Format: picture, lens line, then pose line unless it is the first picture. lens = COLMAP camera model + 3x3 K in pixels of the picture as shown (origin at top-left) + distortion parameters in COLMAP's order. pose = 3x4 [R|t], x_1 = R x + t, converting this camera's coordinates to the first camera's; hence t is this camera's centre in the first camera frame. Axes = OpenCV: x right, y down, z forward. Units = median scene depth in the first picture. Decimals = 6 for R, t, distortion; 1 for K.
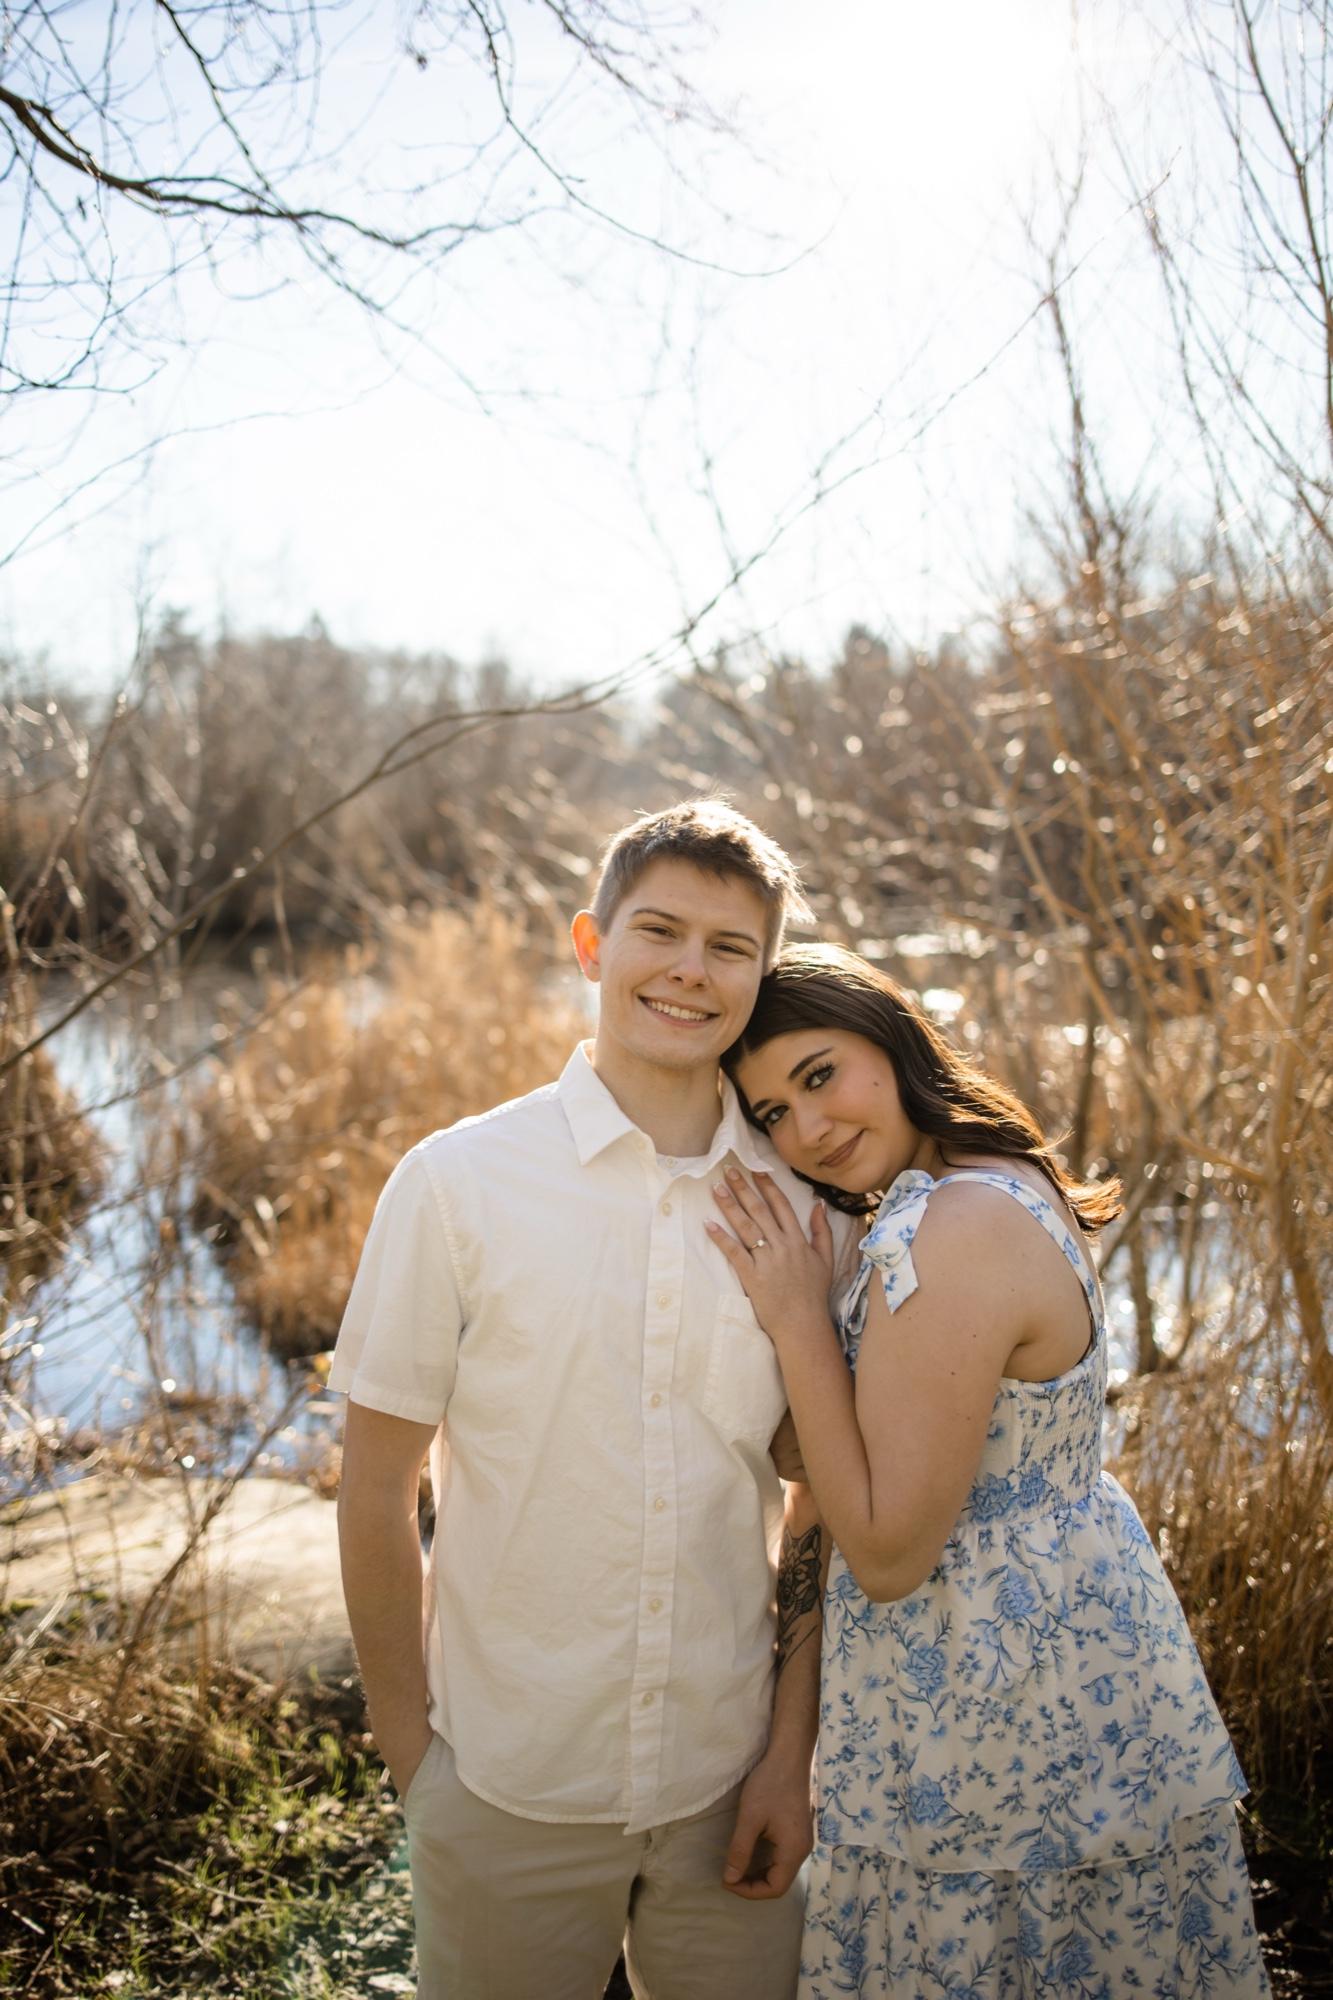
lens RADIAL K [[1983.0, 0, 651.4], [0, 1983.0, 1009.0], [0, 0, 1]] dist [-0.086179, 0.000000]
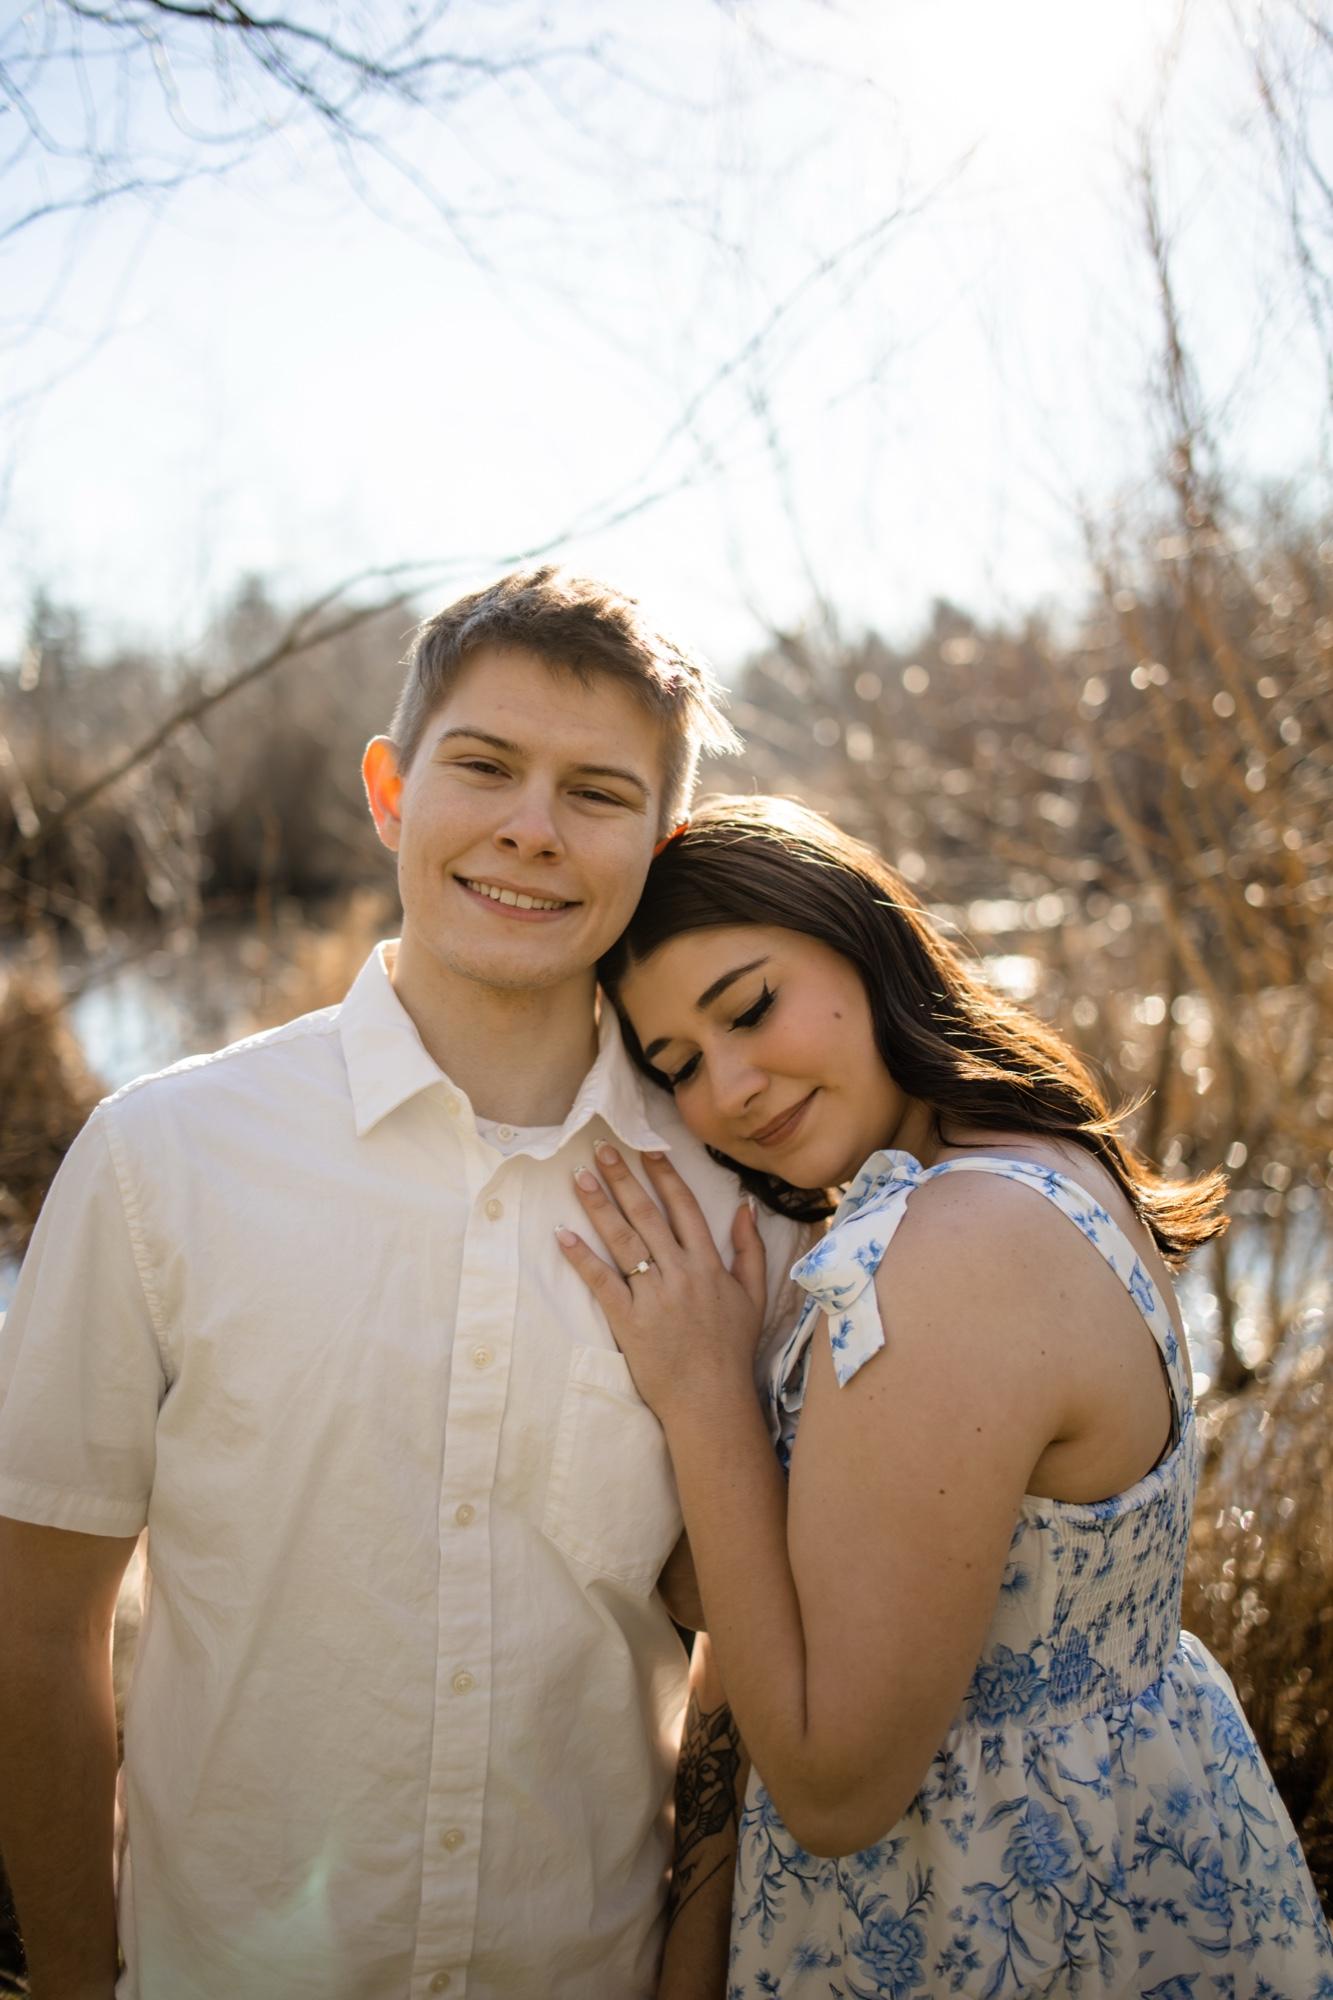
lens RADIAL K [[1983.0, 0, 607.4], [0, 1983.0, 1059.9], [0, 0, 1]] dist [-0.086179, 0.000000]
pose [[0.998117, 0.015273, -0.059408, 0.080457], [-0.012959, 0.999150, 0.039136, 0.028956], [0.059955, -0.038292, 0.997466, 0.377968]]
